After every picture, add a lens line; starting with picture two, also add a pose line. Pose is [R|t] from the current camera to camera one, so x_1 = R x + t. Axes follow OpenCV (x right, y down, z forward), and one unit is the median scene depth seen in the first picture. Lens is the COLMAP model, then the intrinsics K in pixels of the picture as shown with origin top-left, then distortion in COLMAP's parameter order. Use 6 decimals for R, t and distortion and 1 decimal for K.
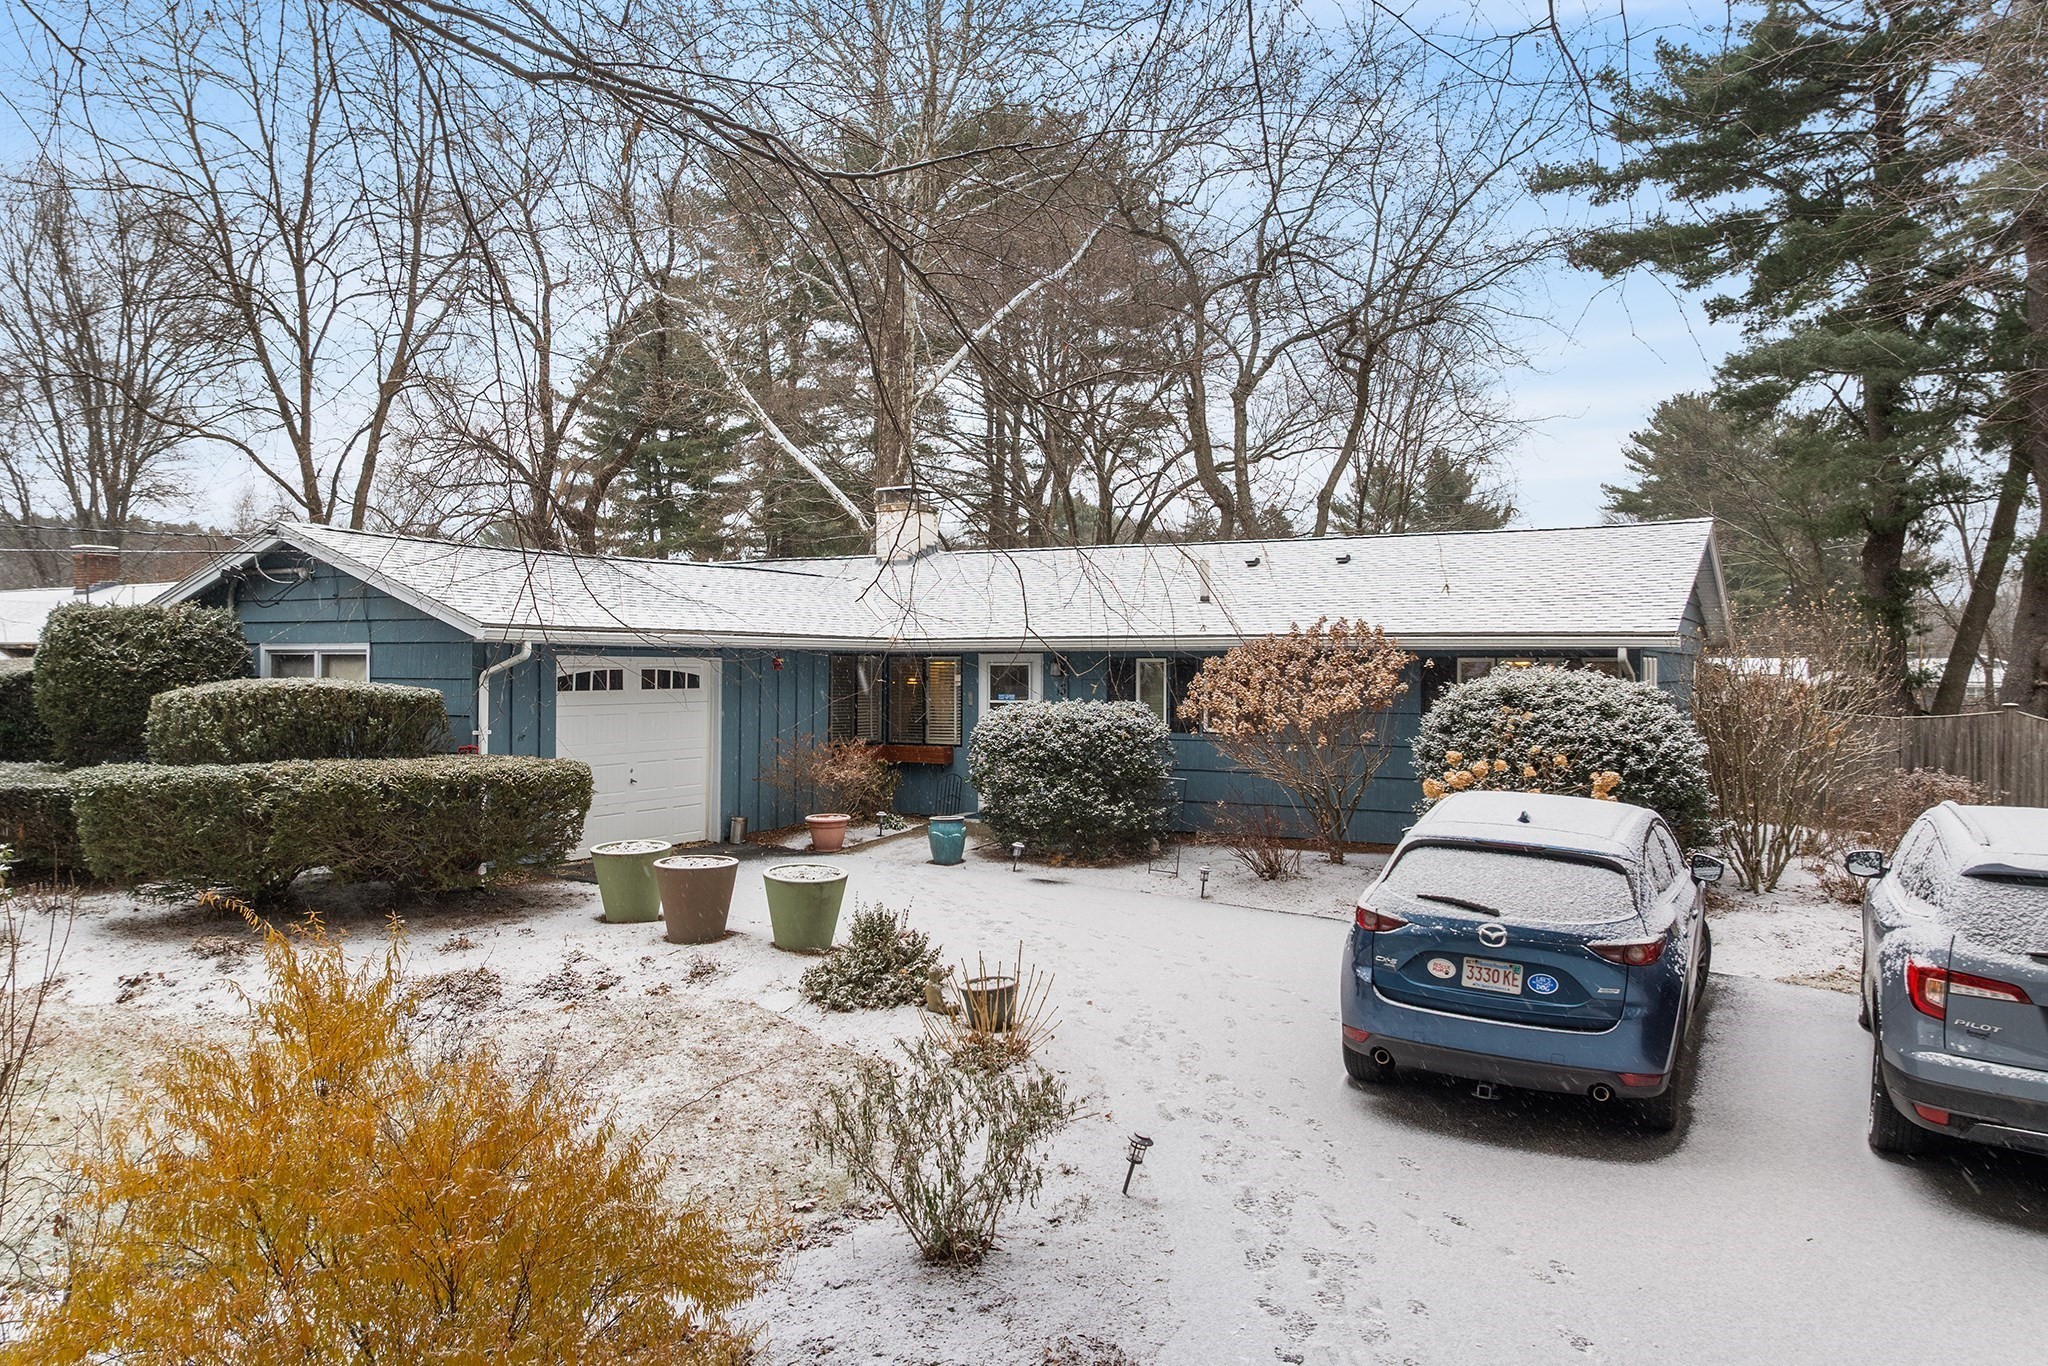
lens RADIAL K [[1334.5, 0, 1025.1], [0, 1334.5, 640.5], [0, 0, 1]] dist [-0.003943, -0.037557]
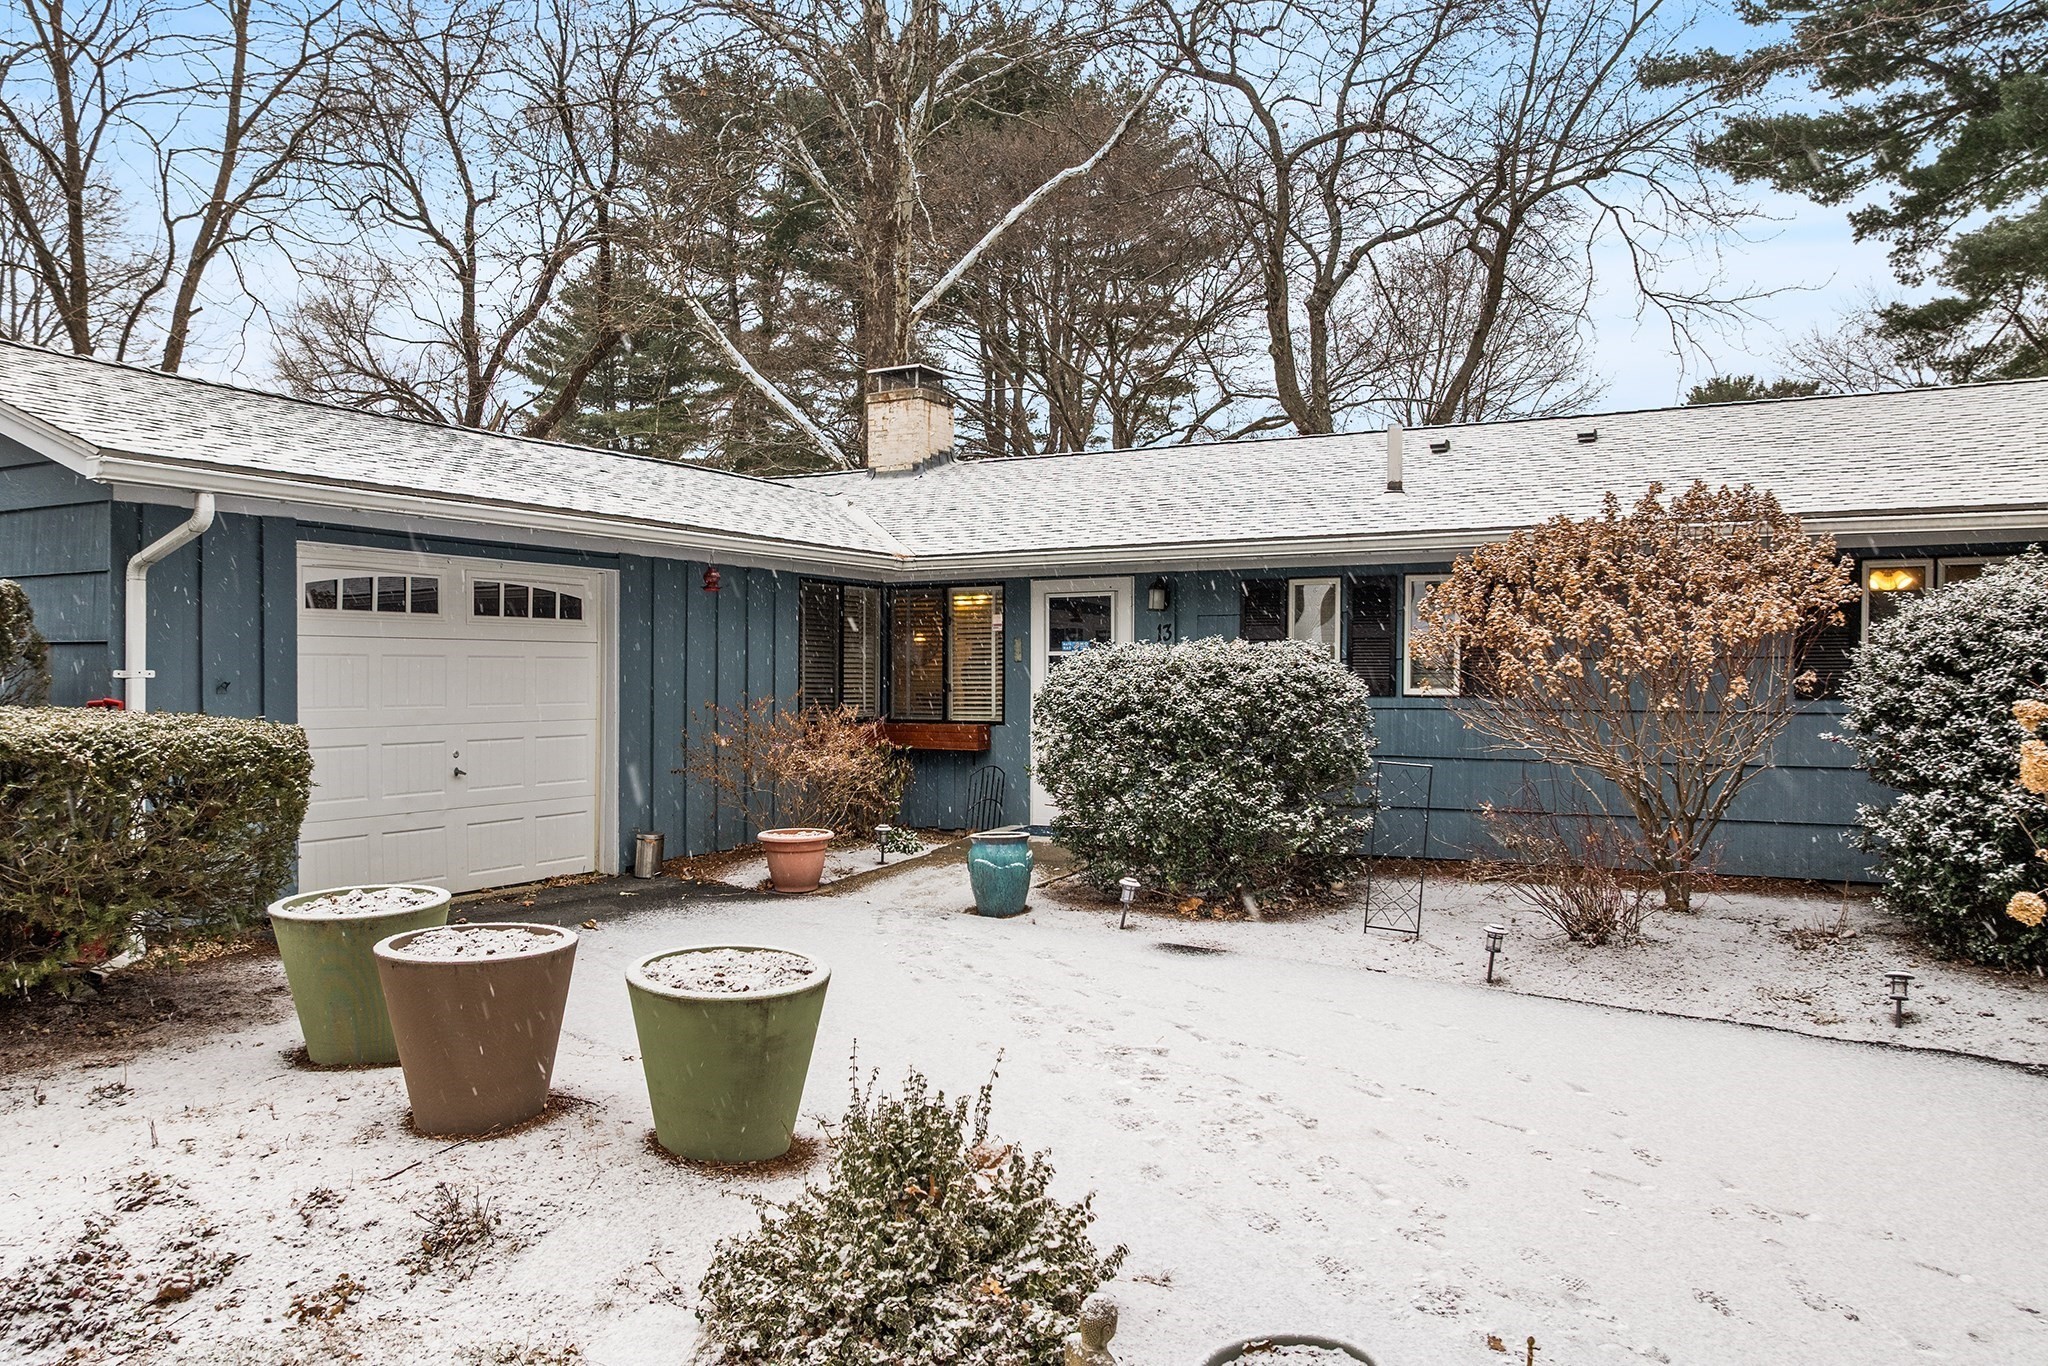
lens RADIAL K [[1418.6, 0, 1024.0], [0, 1418.6, 683.0], [0, 0, 1]] dist [-0.036401, -0.001430]
pose [[0.999988, -0.001956, 0.004441, -0.048792], [0.001829, 0.999595, 0.028387, 0.047427], [-0.004495, -0.028379, 0.999587, 0.370588]]
